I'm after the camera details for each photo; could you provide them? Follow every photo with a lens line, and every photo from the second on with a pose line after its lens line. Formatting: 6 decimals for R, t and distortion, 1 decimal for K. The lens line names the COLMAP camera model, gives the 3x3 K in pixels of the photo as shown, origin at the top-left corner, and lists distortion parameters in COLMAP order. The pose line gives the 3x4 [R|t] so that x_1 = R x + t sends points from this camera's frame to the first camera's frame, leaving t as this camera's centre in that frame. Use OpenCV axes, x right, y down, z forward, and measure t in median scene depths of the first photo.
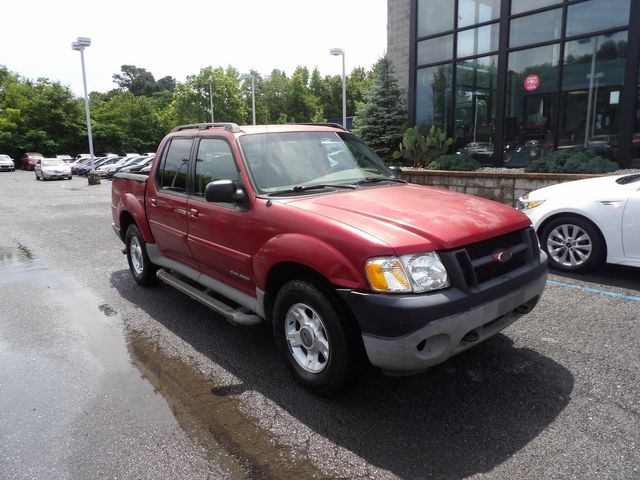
lens RADIAL K [[453.6, 0, 320.6], [0, 453.6, 236.4], [0, 0, 1]] dist [-0.019007, 0.007170]
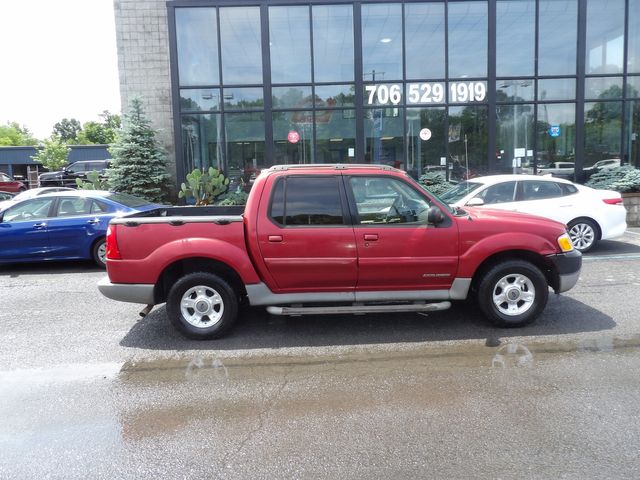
lens RADIAL K [[453.6, 0, 320.6], [0, 453.6, 236.4], [0, 0, 1]] dist [-0.019007, 0.007170]
pose [[0.616714, -0.090967, 0.781913, -0.577096], [0.160767, 0.986920, -0.011984, -0.027373], [-0.770595, 0.133097, 0.623272, 0.158597]]
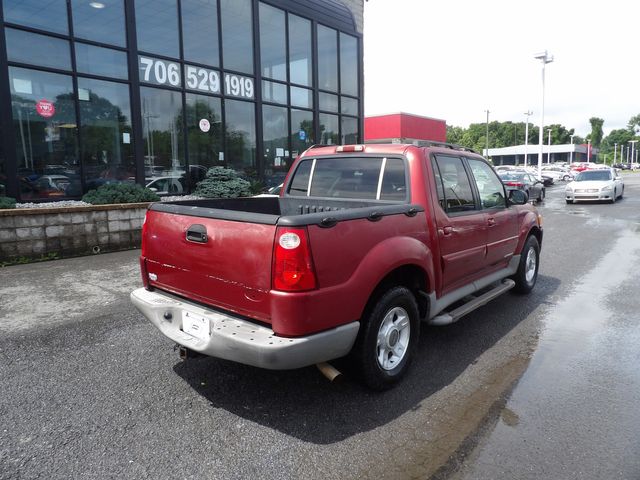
lens RADIAL K [[453.6, 0, 320.6], [0, 453.6, 236.4], [0, 0, 1]] dist [-0.019007, 0.007170]
pose [[-0.199987, -0.102663, 0.974405, -0.588888], [0.194667, 0.970506, 0.142206, -0.119832], [-0.960266, 0.218123, -0.174104, 0.726300]]
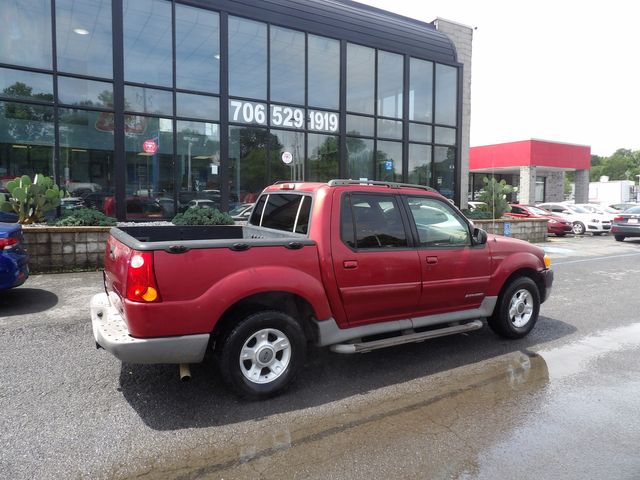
lens RADIAL K [[453.6, 0, 320.6], [0, 453.6, 236.4], [0, 0, 1]] dist [-0.019007, 0.007170]
pose [[0.124650, -0.050069, 0.990937, -0.650354], [0.166352, 0.985644, 0.028876, -0.086268], [-0.978156, 0.161245, 0.131190, 0.498435]]
